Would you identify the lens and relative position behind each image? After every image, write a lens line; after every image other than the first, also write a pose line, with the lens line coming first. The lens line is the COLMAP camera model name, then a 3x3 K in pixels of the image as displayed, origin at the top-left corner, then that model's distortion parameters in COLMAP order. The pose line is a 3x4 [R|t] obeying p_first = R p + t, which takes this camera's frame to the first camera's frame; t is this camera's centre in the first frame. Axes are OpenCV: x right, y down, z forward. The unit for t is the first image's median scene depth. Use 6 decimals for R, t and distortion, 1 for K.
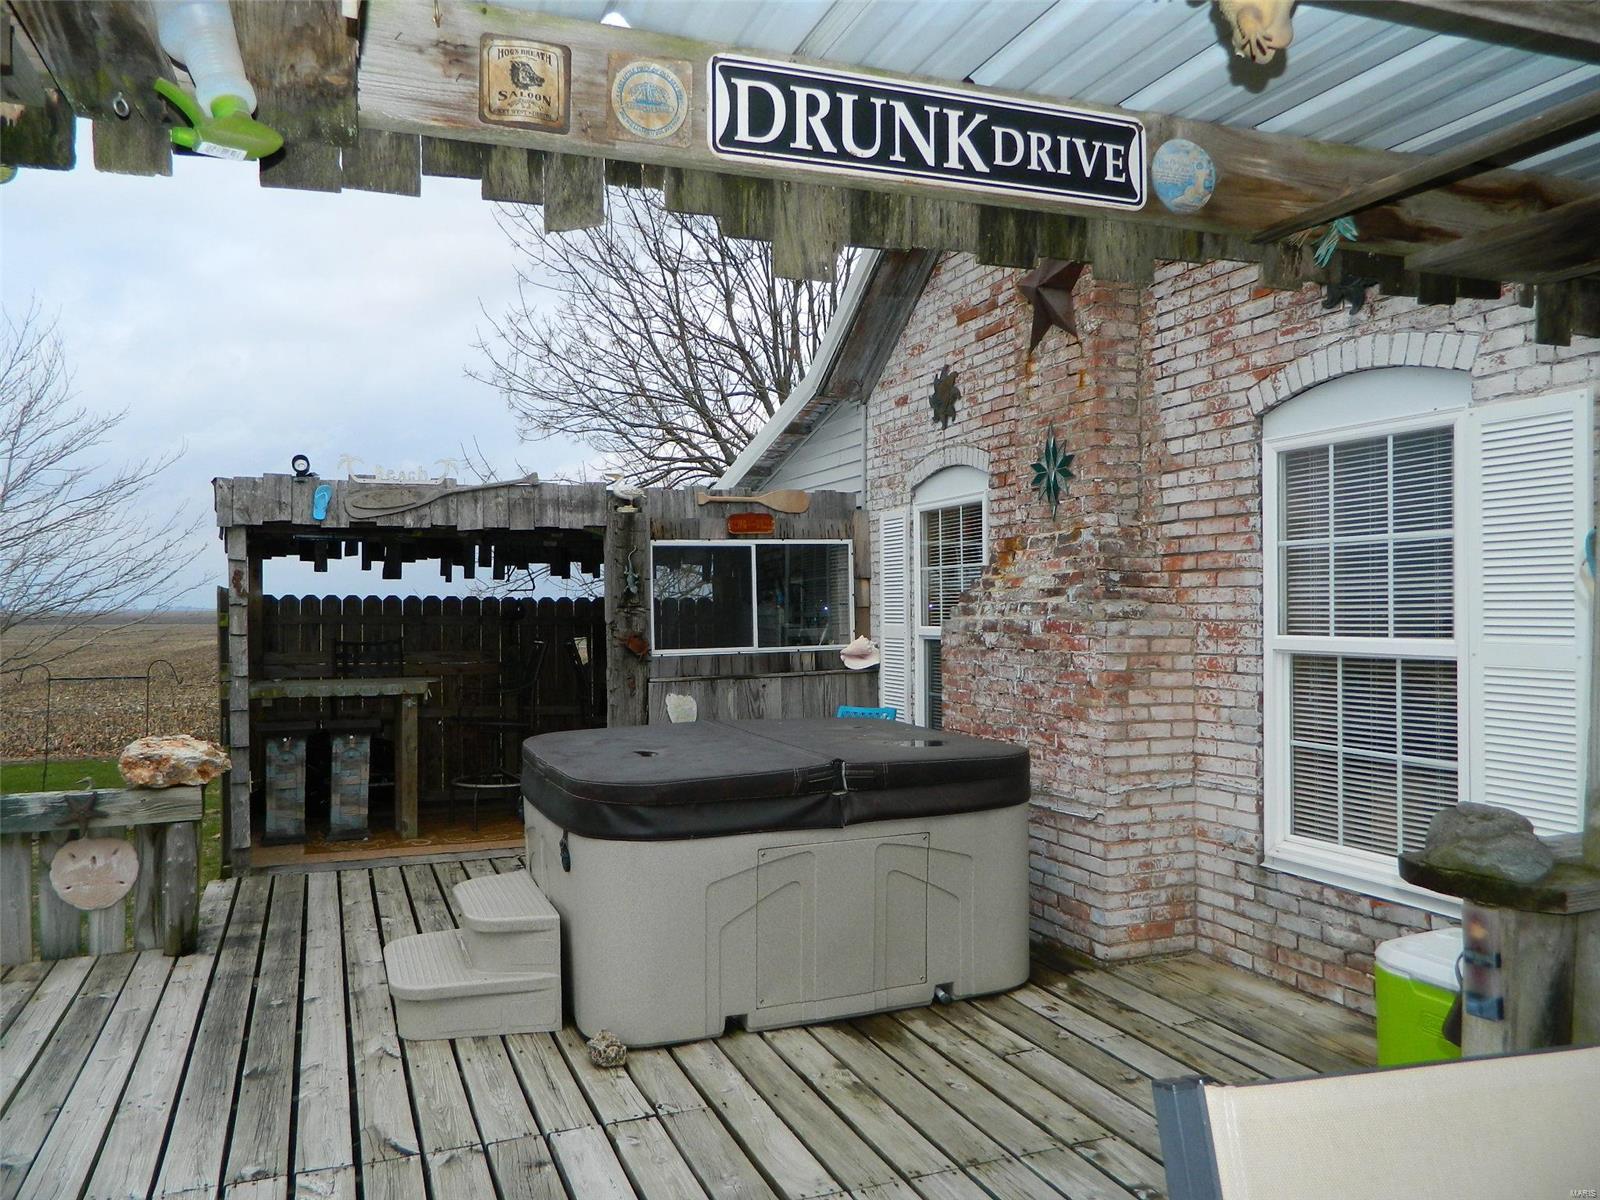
lens RADIAL K [[1191.6, 0, 800.0], [0, 1191.6, 600.0], [0, 0, 1]] dist [-0.001397, 0.008425]
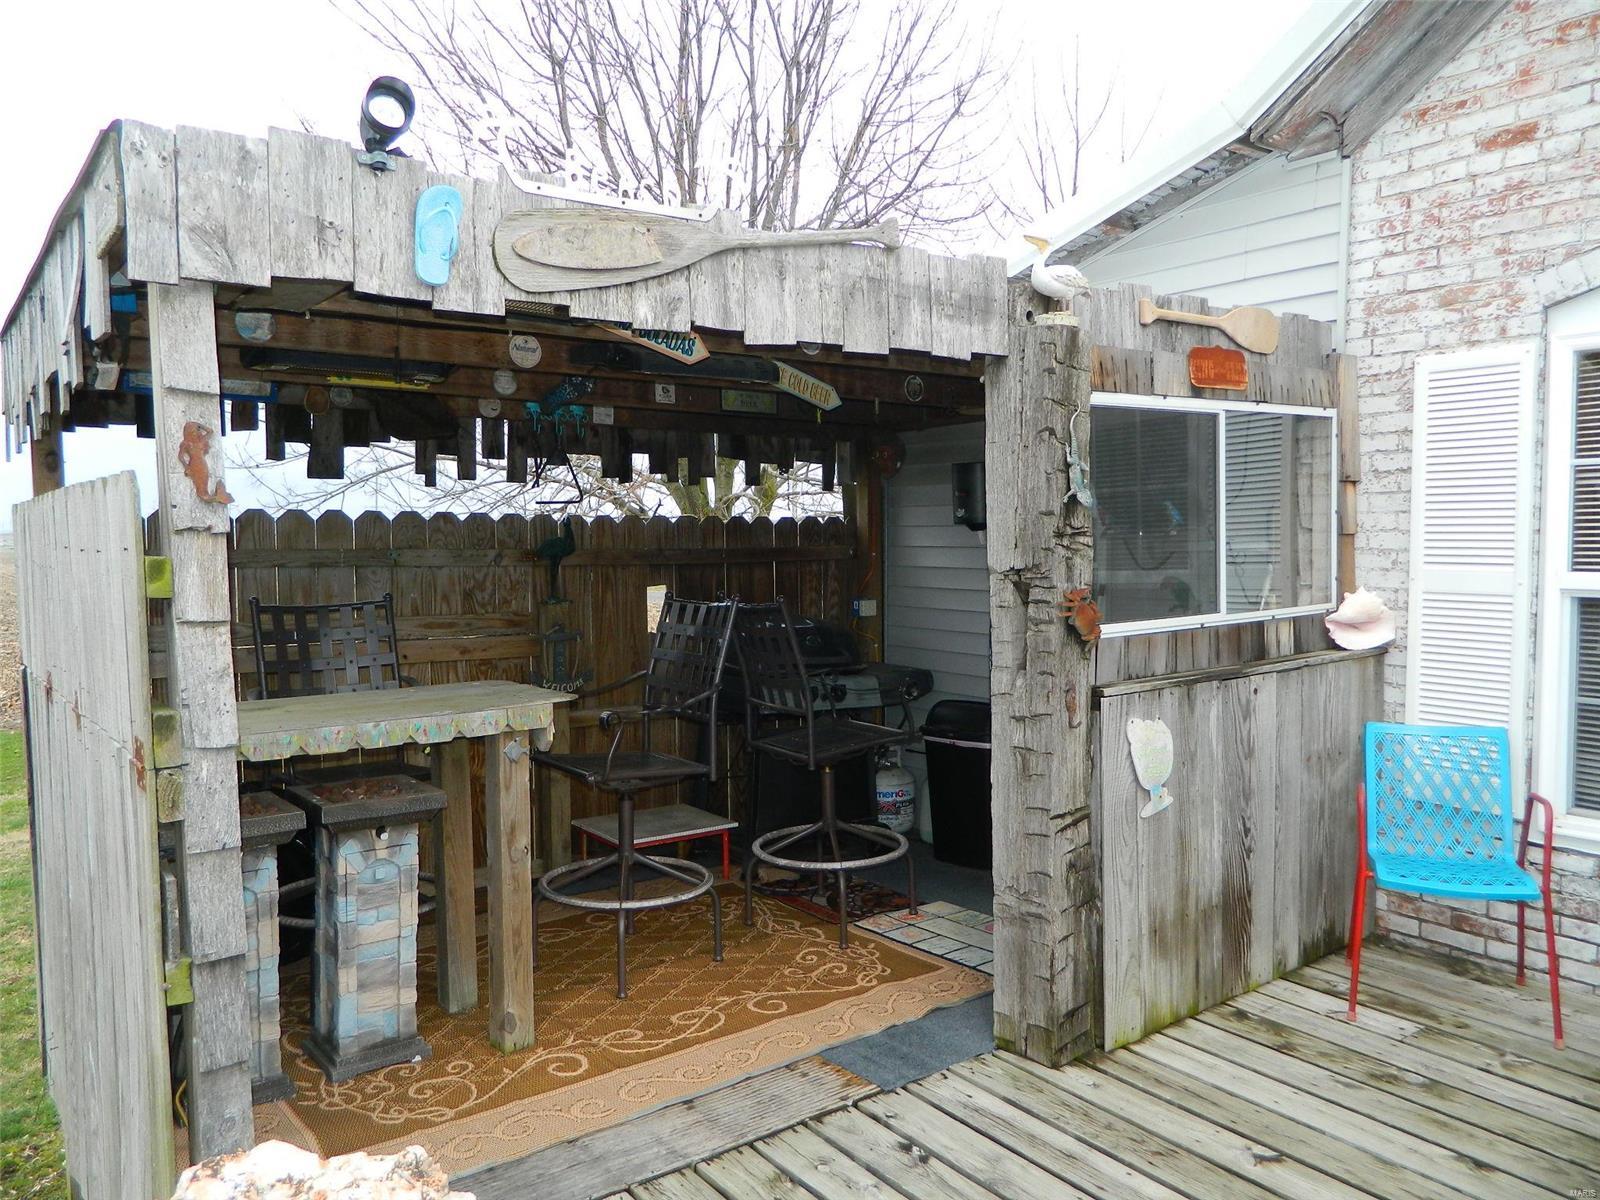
lens RADIAL K [[1191.6, 0, 800.0], [0, 1191.6, 600.0], [0, 0, 1]] dist [-0.001397, 0.008425]
pose [[0.966993, -0.014222, 0.254407, -0.386183], [-0.002370, 0.997896, 0.064794, 0.001432], [-0.254793, -0.063258, 0.964924, 0.626727]]
